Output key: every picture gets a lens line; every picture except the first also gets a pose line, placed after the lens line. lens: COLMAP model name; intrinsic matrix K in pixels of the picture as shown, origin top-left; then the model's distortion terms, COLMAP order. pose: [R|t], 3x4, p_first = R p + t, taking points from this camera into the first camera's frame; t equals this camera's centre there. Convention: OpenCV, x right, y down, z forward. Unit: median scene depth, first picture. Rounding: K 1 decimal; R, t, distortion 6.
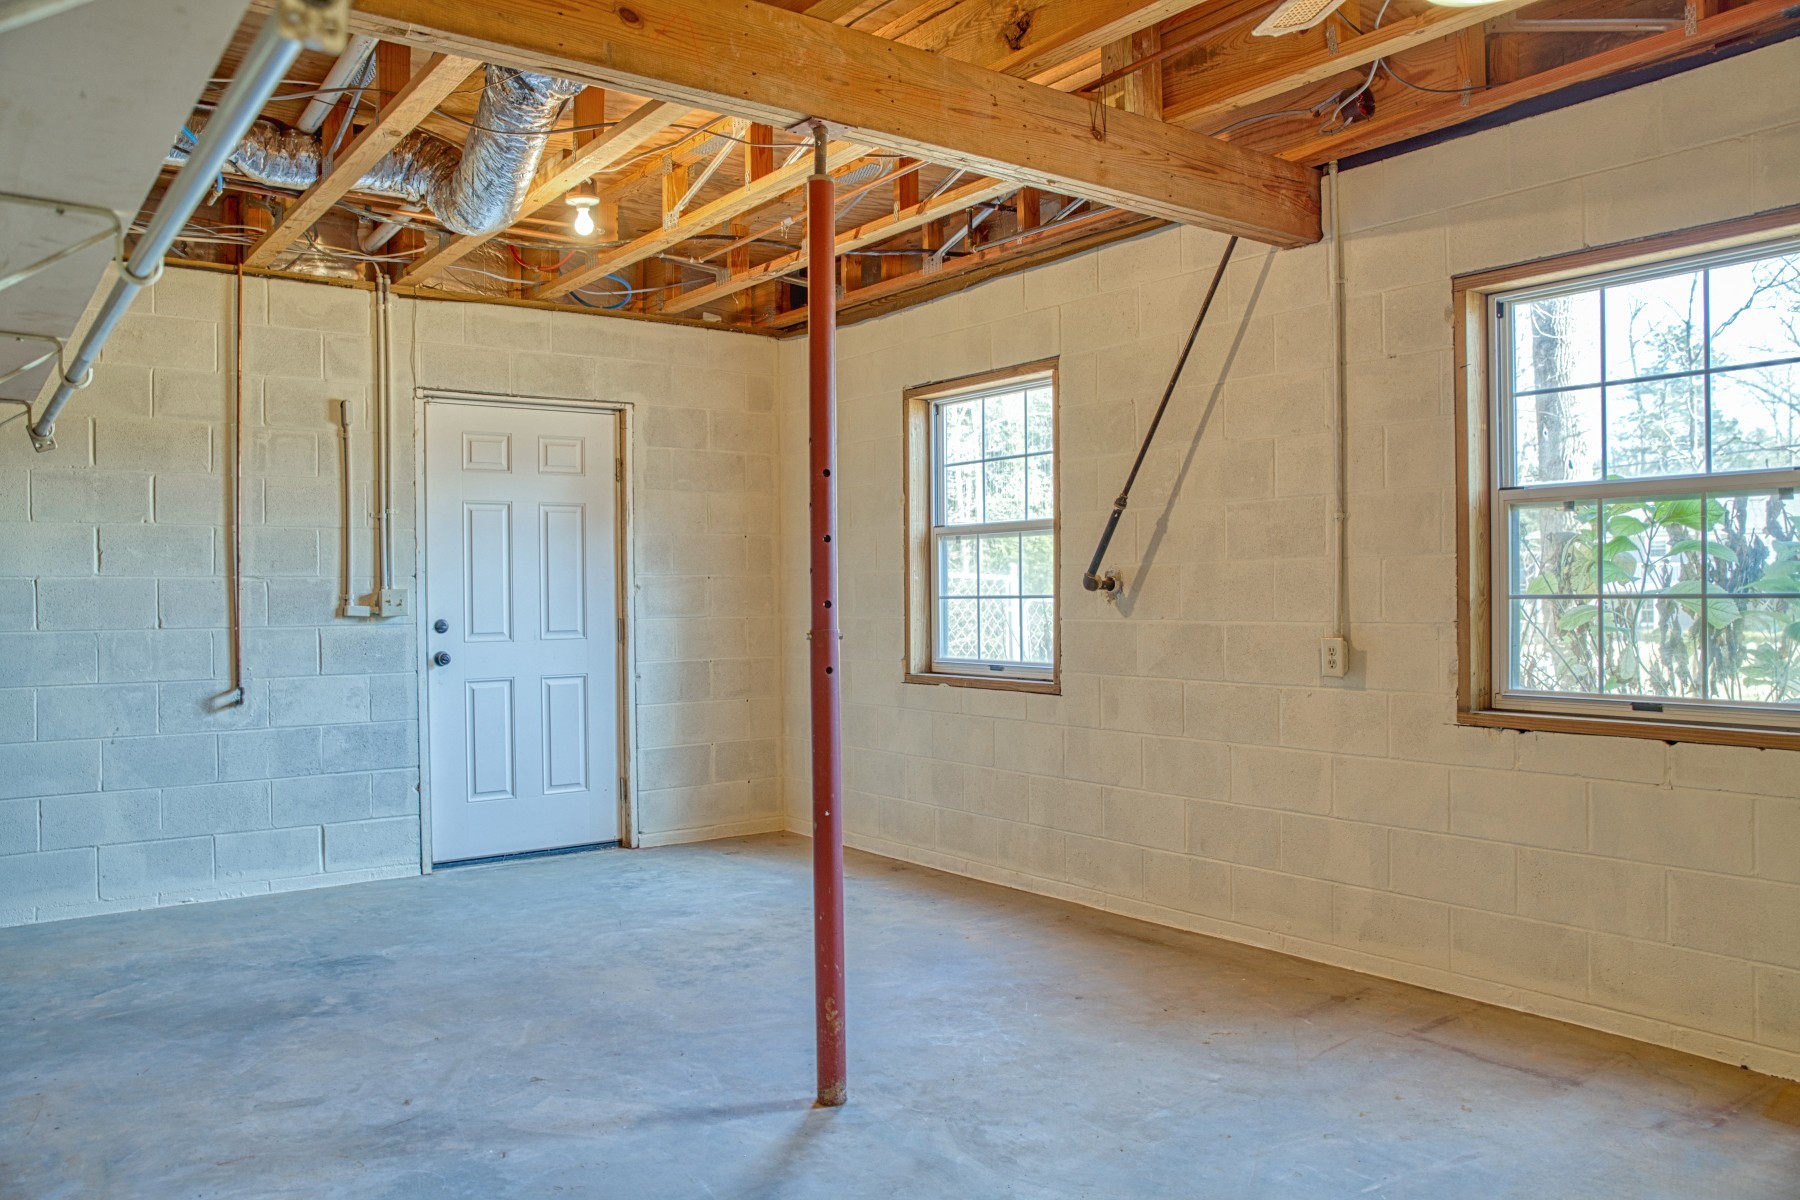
lens RADIAL K [[1342.9, 0, 896.1], [0, 1342.9, 586.7], [0, 0, 1]] dist [-0.118148, 0.109495]
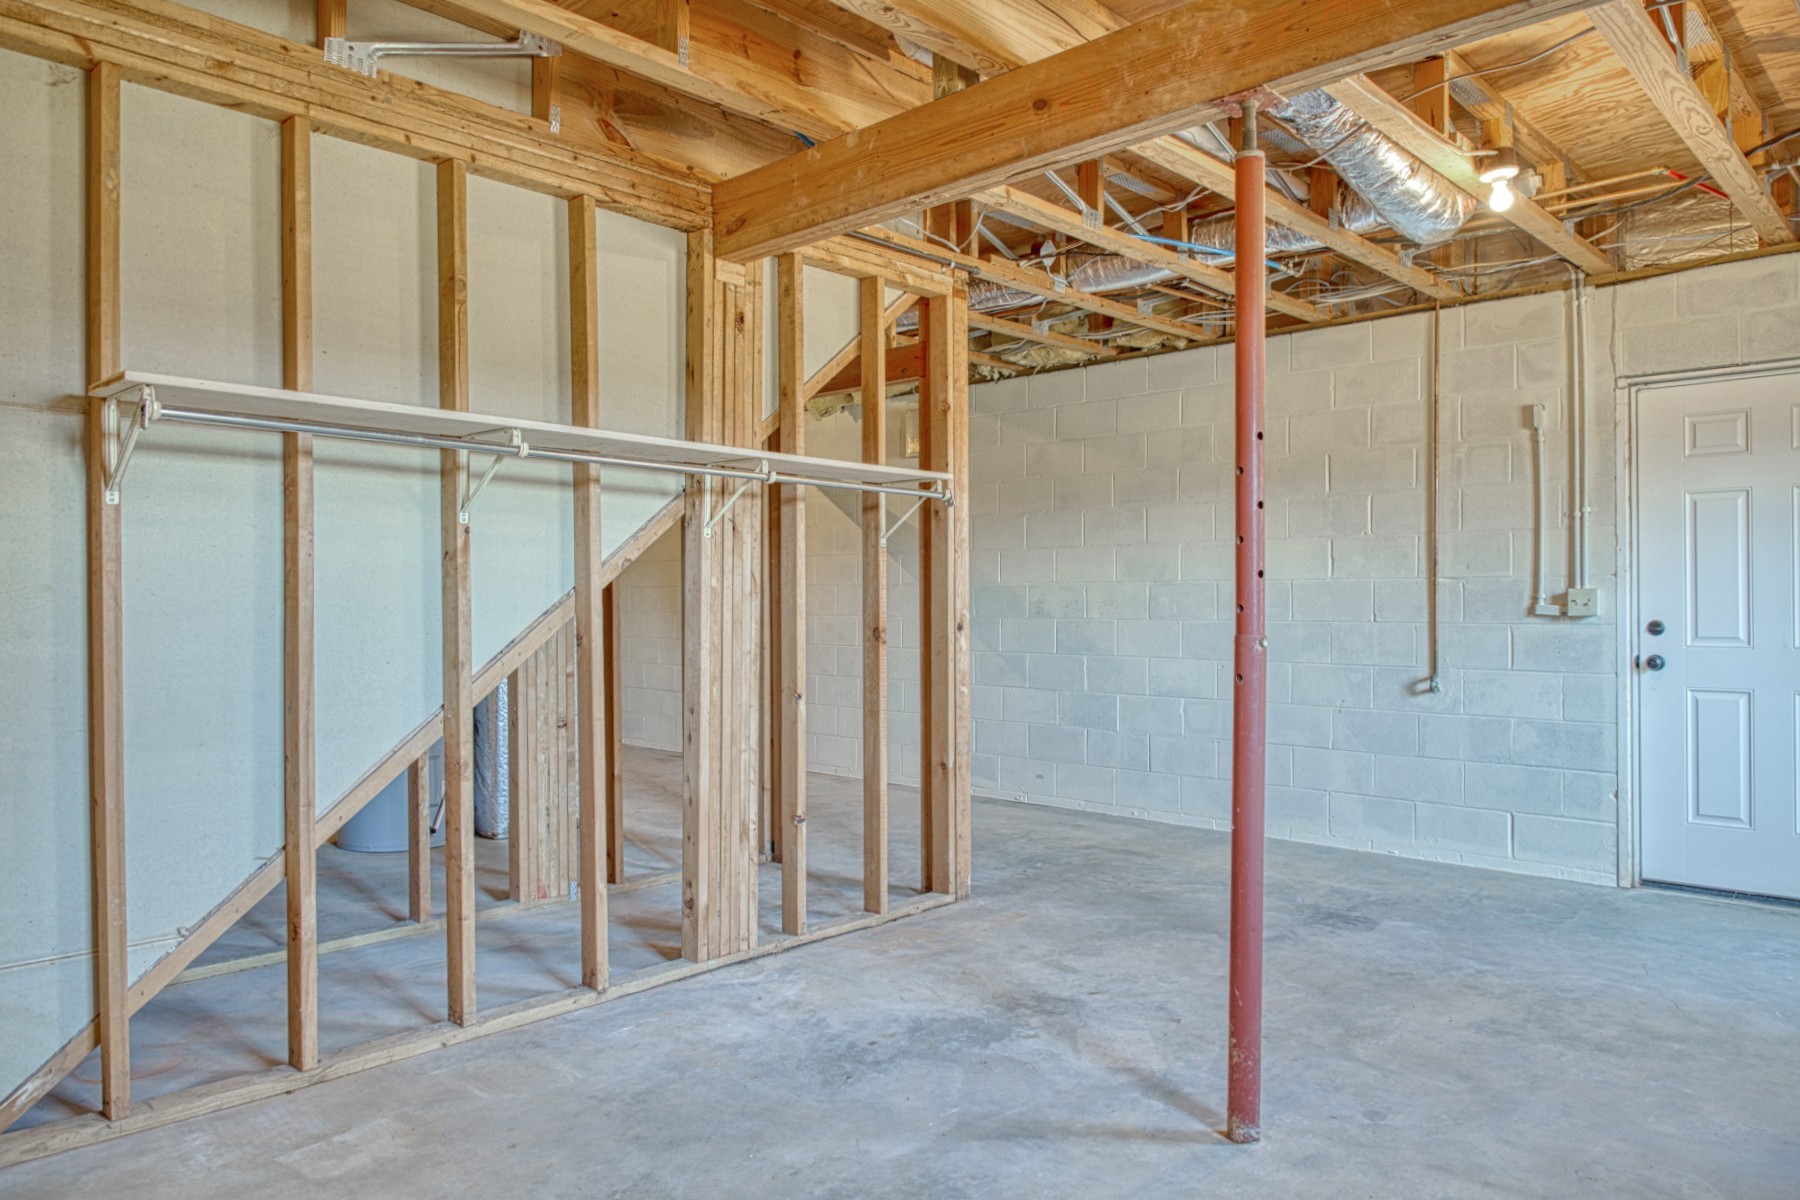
lens RADIAL K [[1211.0, 0, 900.0], [0, 1211.0, 600.0], [0, 0, 1]] dist [-0.004471, -0.001986]
pose [[0.165880, 0.008967, -0.986105, 0.454277], [0.006189, 0.999930, 0.010134, -0.001995], [0.986127, -0.007784, 0.165813, 0.372780]]
